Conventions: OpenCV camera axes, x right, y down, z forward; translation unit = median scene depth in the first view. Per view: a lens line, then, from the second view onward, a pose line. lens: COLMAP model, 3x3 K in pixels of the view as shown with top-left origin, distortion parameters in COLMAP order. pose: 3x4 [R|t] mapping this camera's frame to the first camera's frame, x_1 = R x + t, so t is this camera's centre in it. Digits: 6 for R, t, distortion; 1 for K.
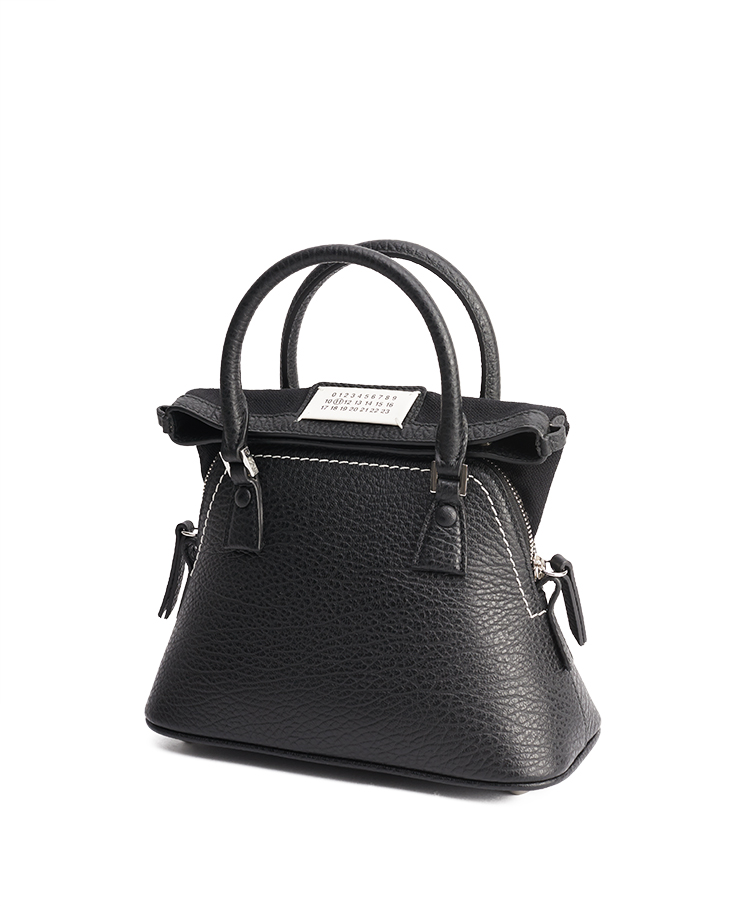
lens RADIAL K [[1855.2, 0, 372.0], [0, 1855.2, 453.0], [0, 0, 1]] dist [-0.080714, 0.012849]
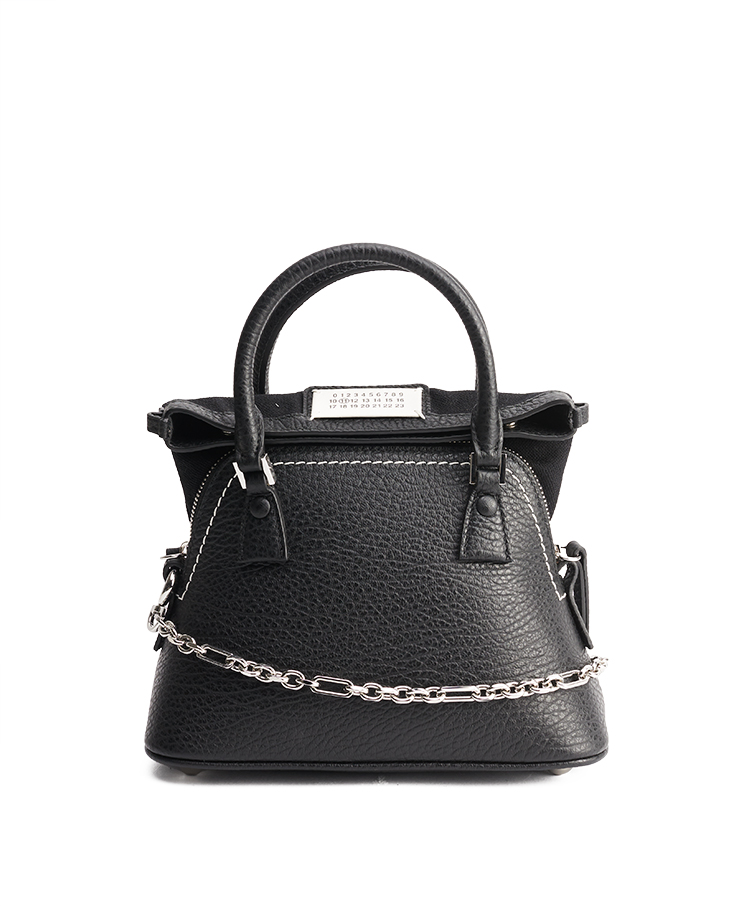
lens RADIAL K [[1855.2, 0, 372.0], [0, 1855.2, 453.0], [0, 0, 1]] dist [-0.080714, 0.012849]
pose [[0.921179, -0.066267, 0.383455, -0.396239], [0.080263, 0.996561, -0.020594, 0.020668], [-0.380771, 0.049748, 0.923330, 0.086461]]
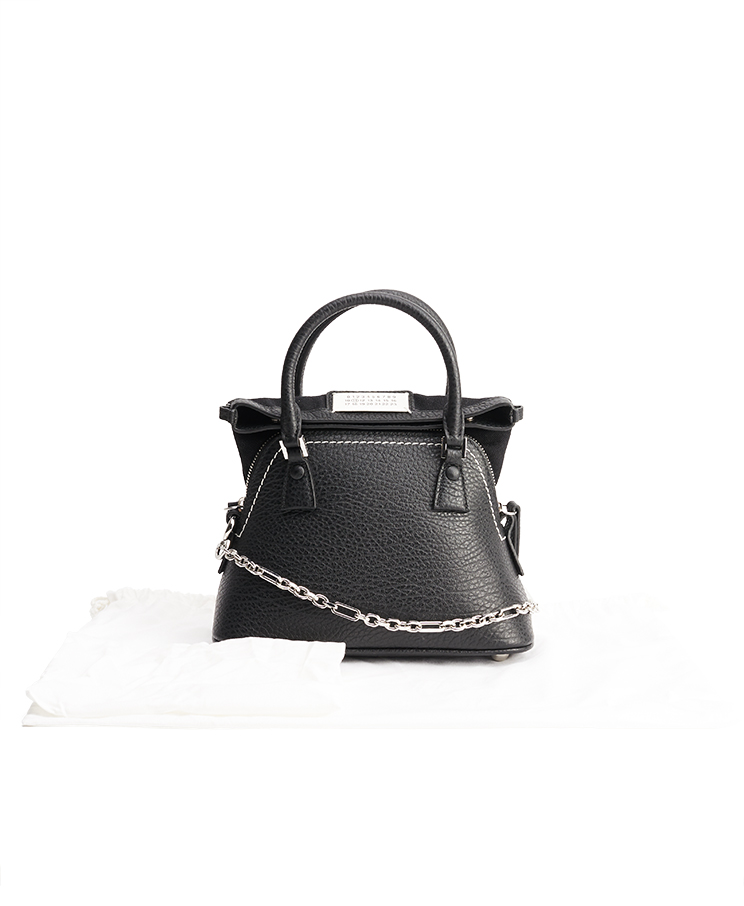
lens RADIAL K [[1855.2, 0, 372.0], [0, 1855.2, 453.0], [0, 0, 1]] dist [-0.080714, 0.012849]
pose [[0.907082, -0.042602, 0.418792, -0.625445], [0.066161, 0.996929, -0.041888, 0.074209], [-0.415722, 0.065703, 0.907116, -0.310638]]
